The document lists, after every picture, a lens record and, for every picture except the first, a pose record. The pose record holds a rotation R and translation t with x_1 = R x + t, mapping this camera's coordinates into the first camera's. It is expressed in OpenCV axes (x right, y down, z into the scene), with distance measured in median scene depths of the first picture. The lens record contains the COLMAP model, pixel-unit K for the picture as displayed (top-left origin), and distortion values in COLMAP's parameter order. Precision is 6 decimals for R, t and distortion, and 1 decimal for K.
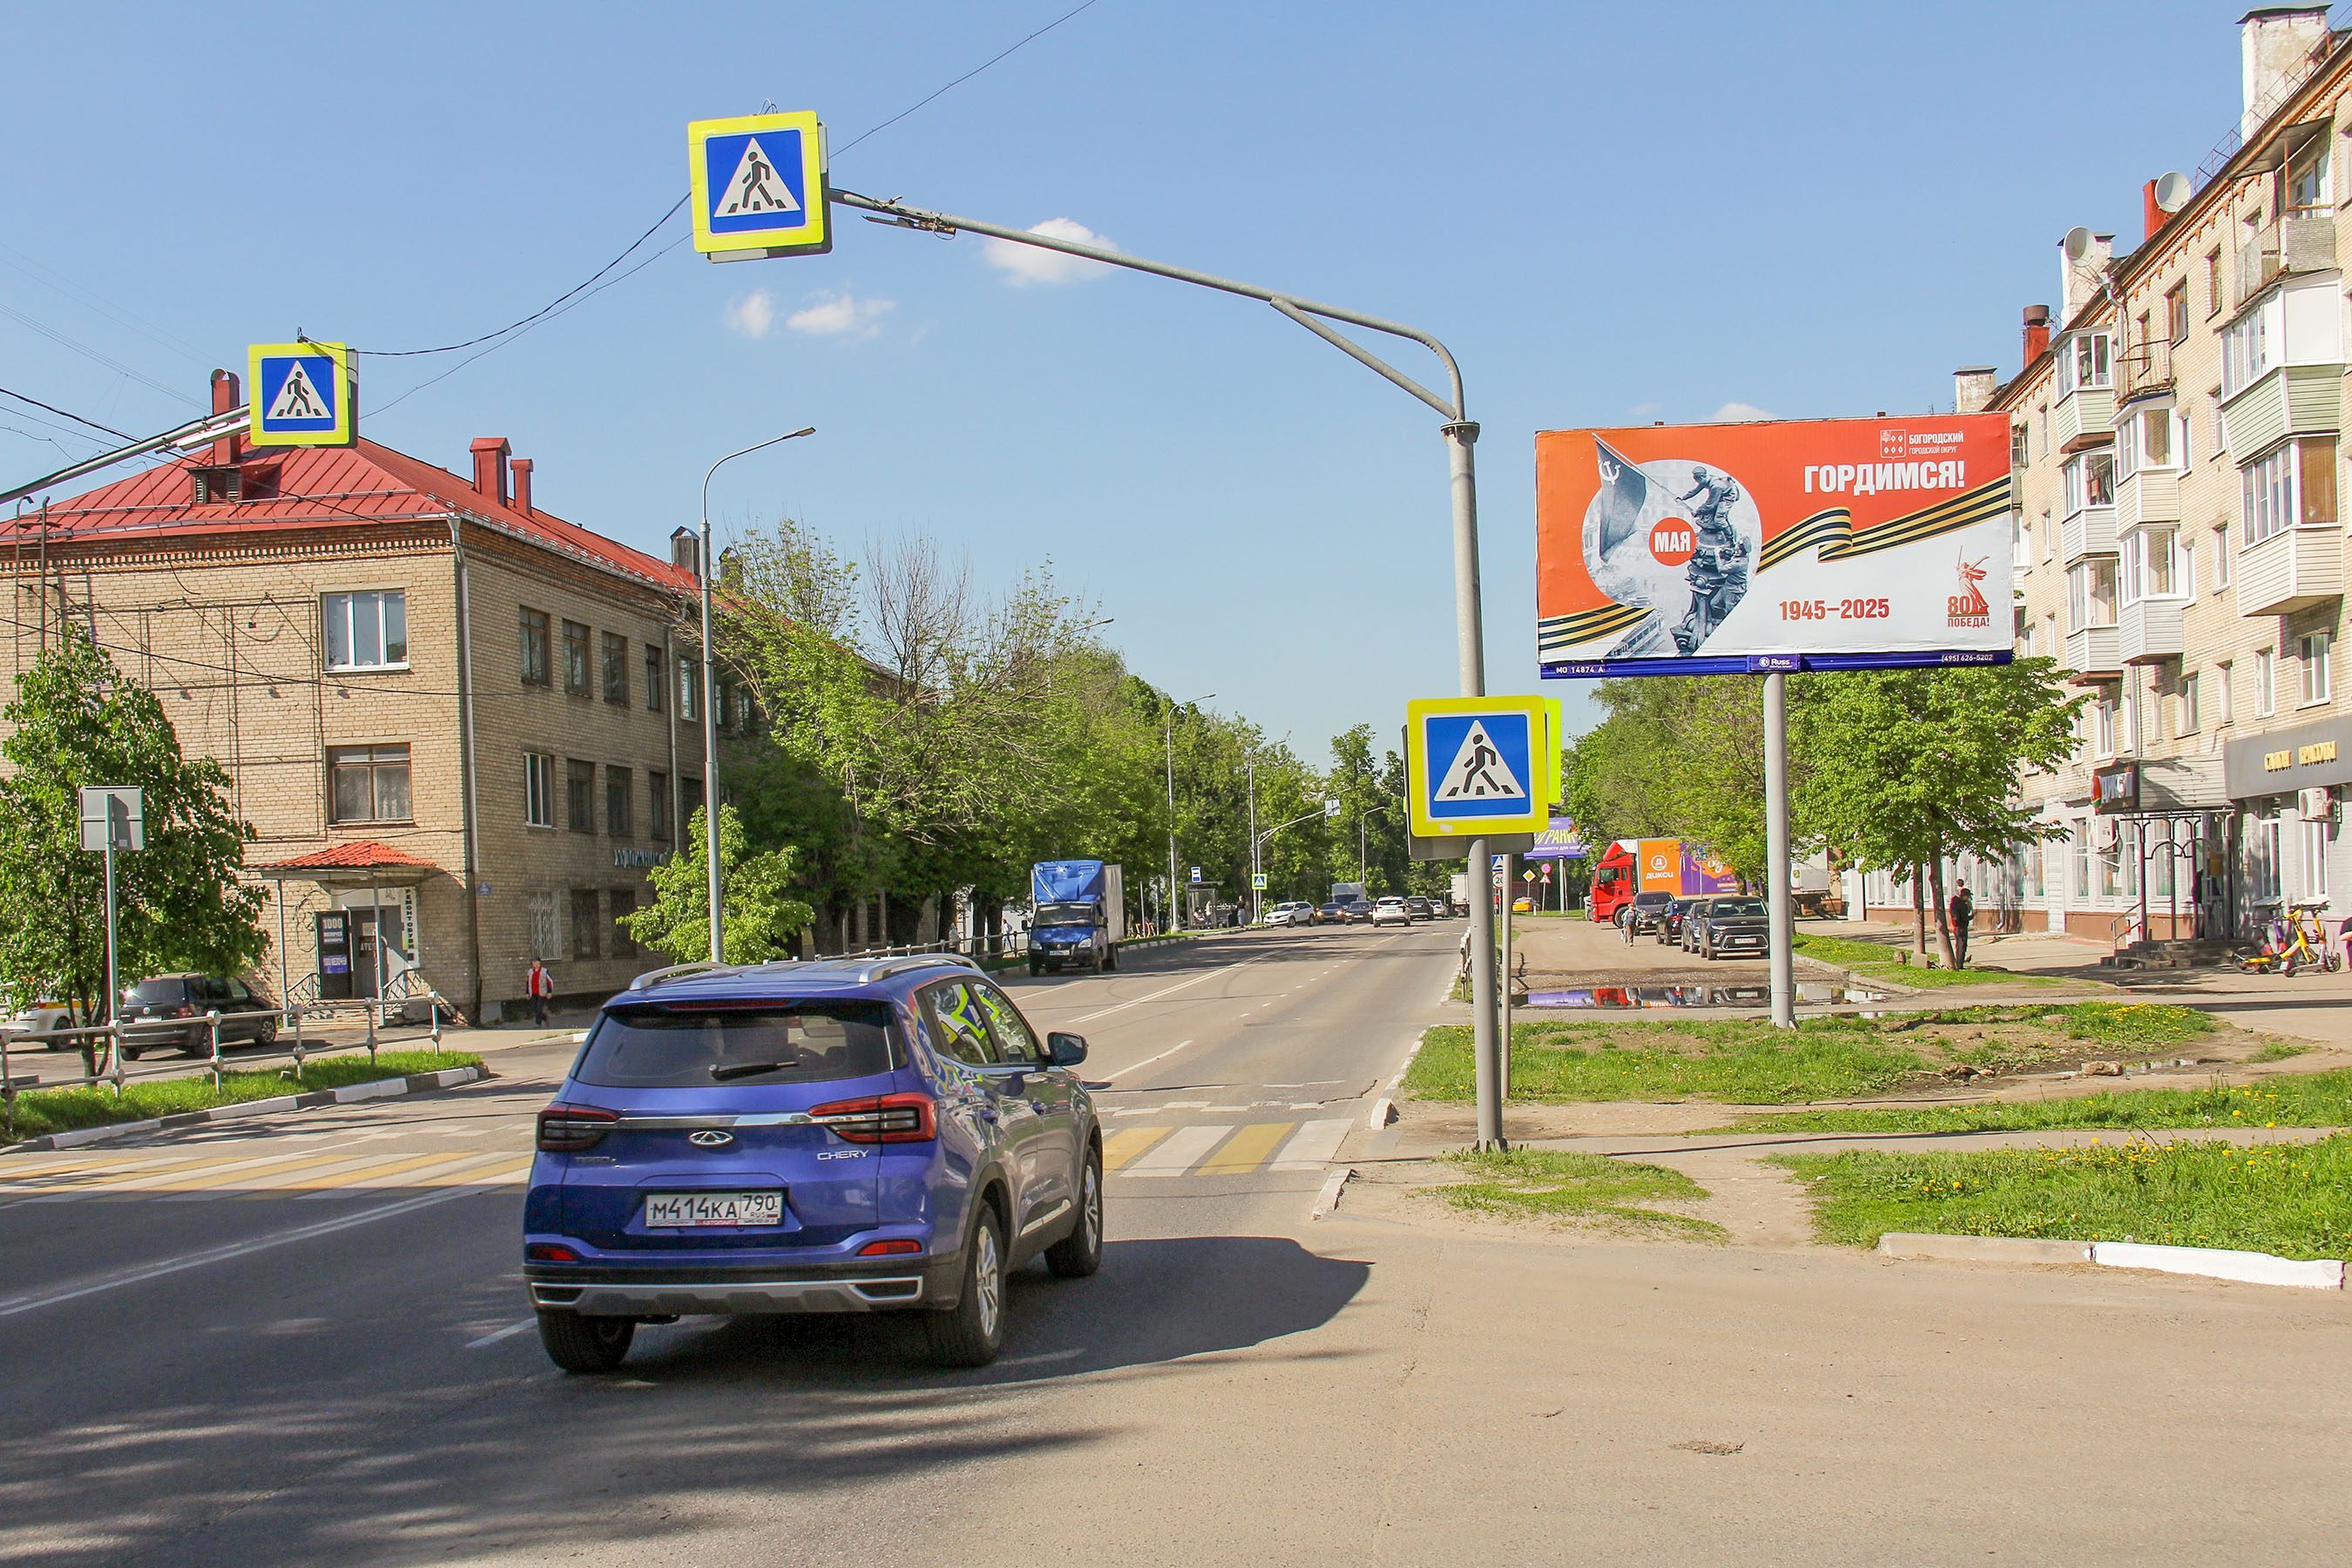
lens RADIAL K [[4878.6, 0, 1176.7], [0, 4878.6, 782.8], [0, 0, 1]] dist [-0.002227, 0.000000]
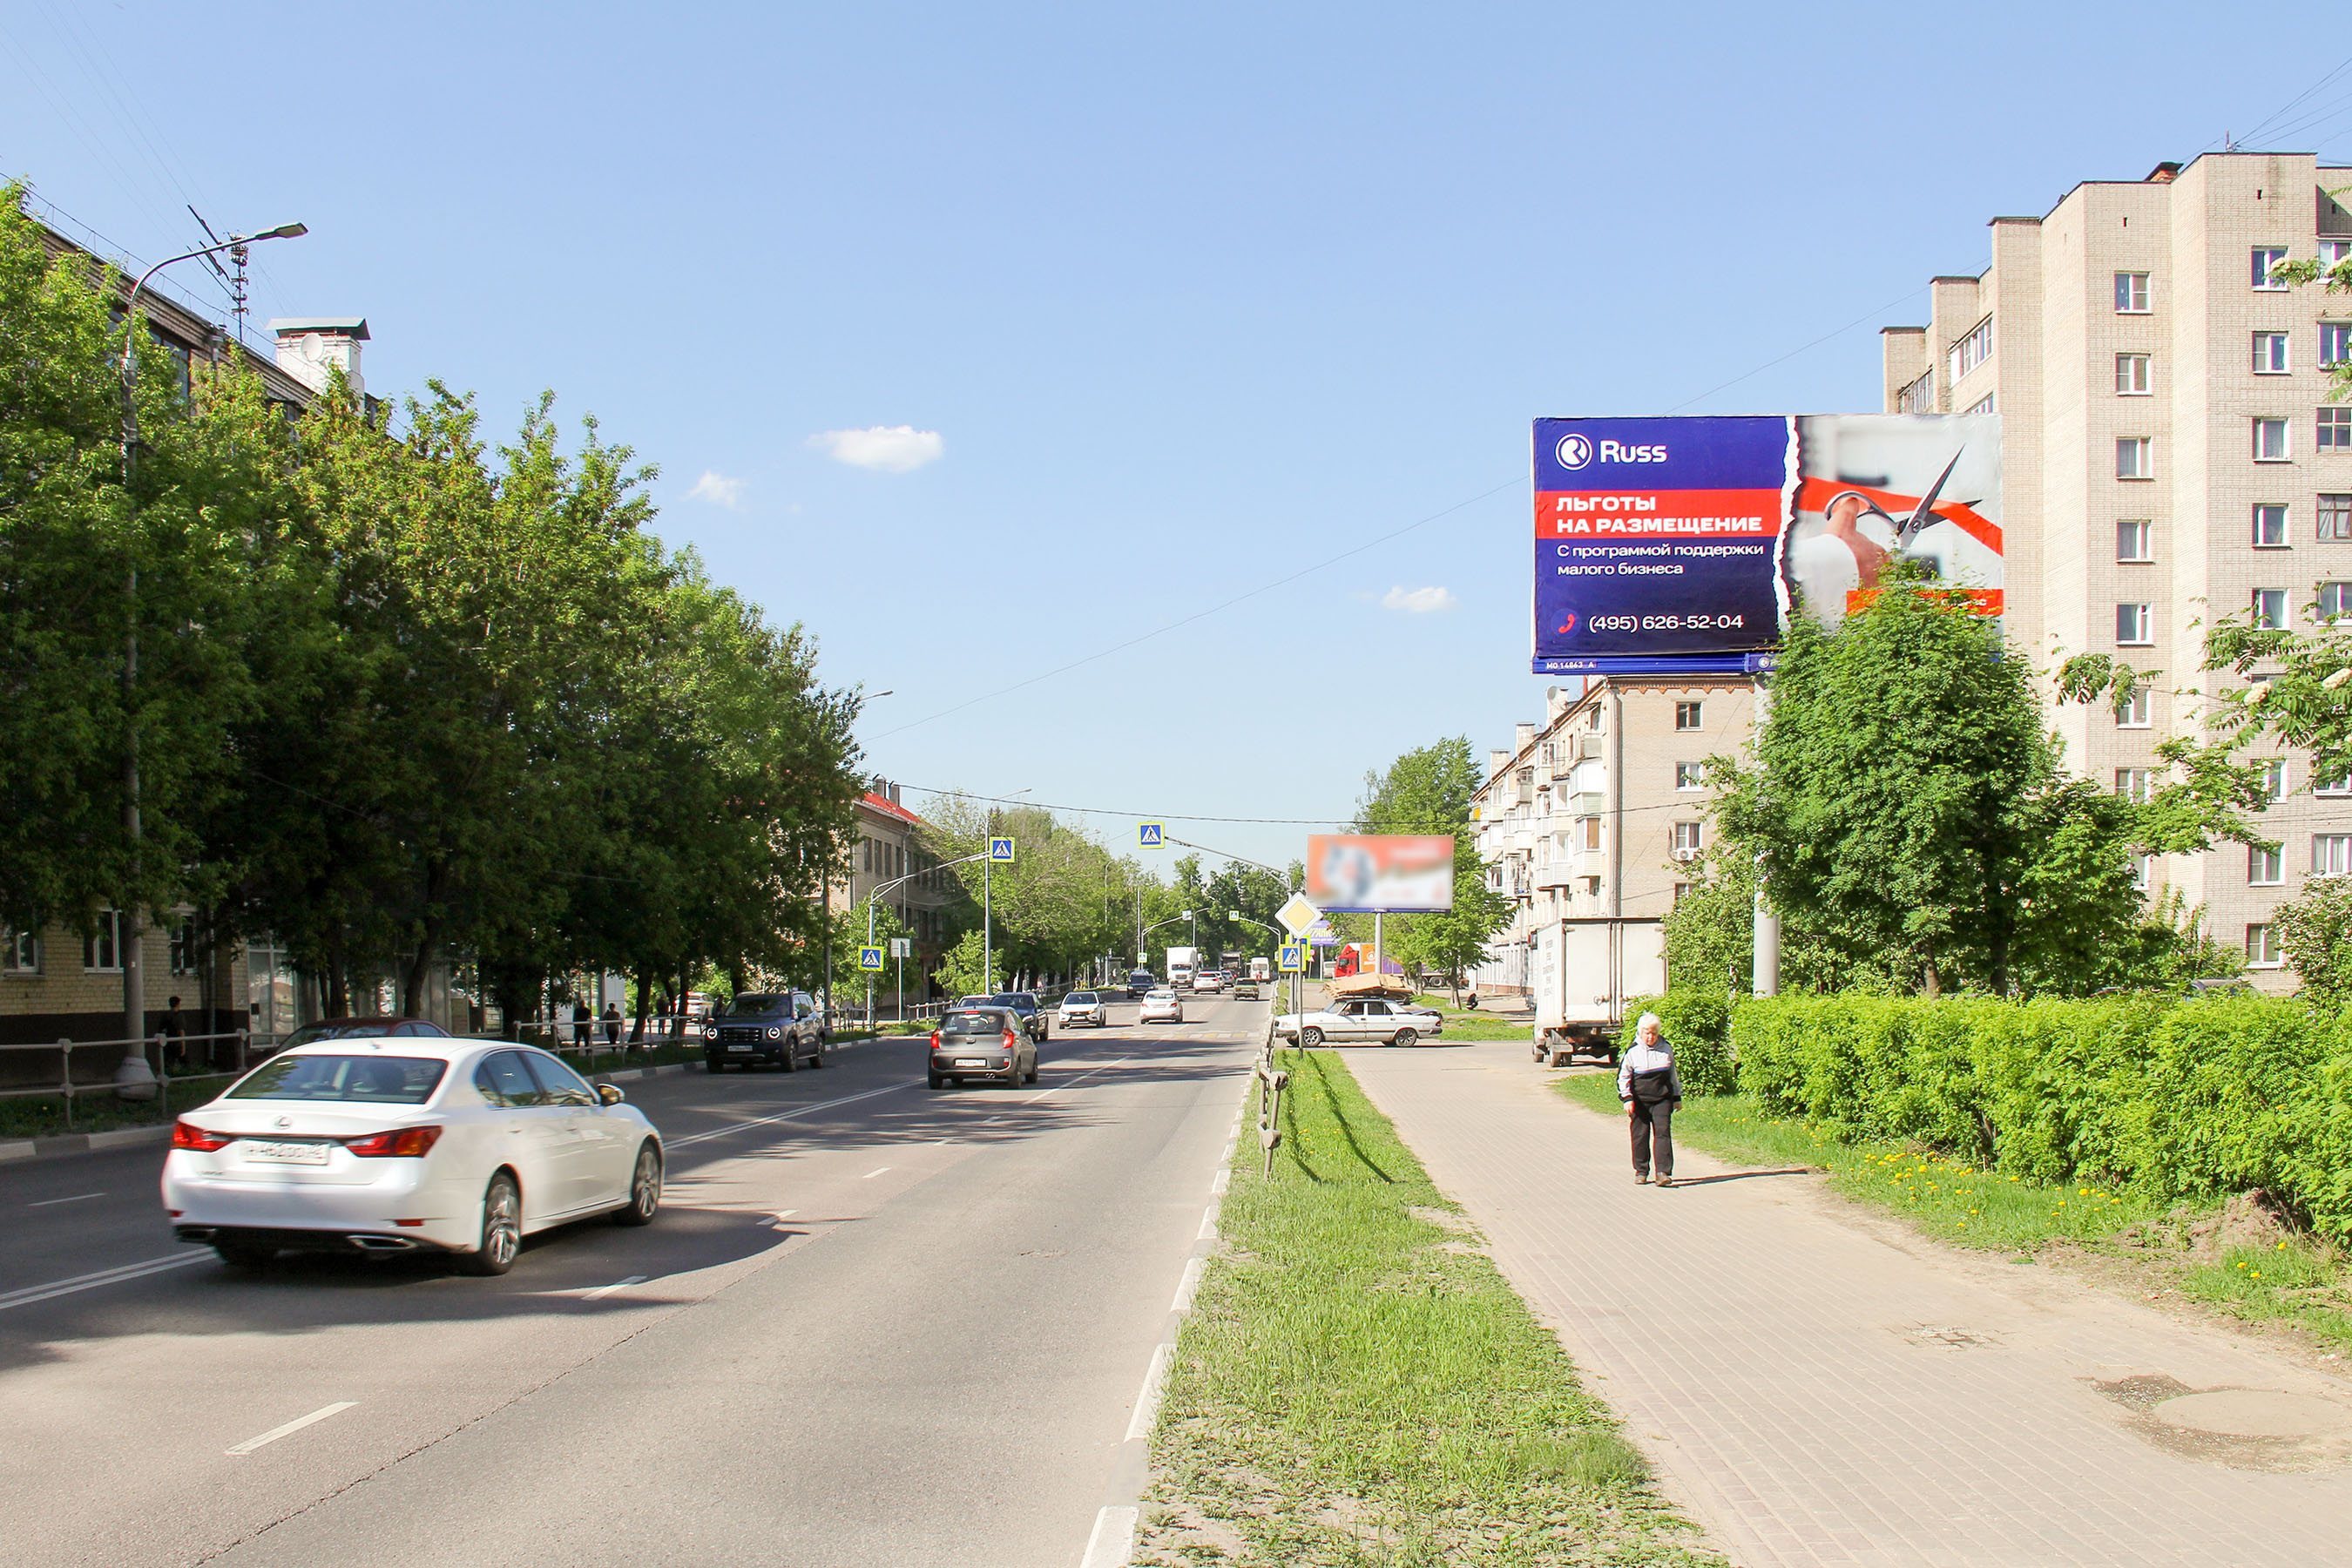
lens RADIAL K [[3670.2, 0, 1176.1], [0, 3670.2, 785.6], [0, 0, 1]] dist [-0.014856, 0.000000]
pose [[0.998834, 0.031172, 0.036874, -0.059968], [-0.030262, 0.999230, -0.024980, -0.023597], [-0.037625, 0.023835, 0.999008, -0.817260]]
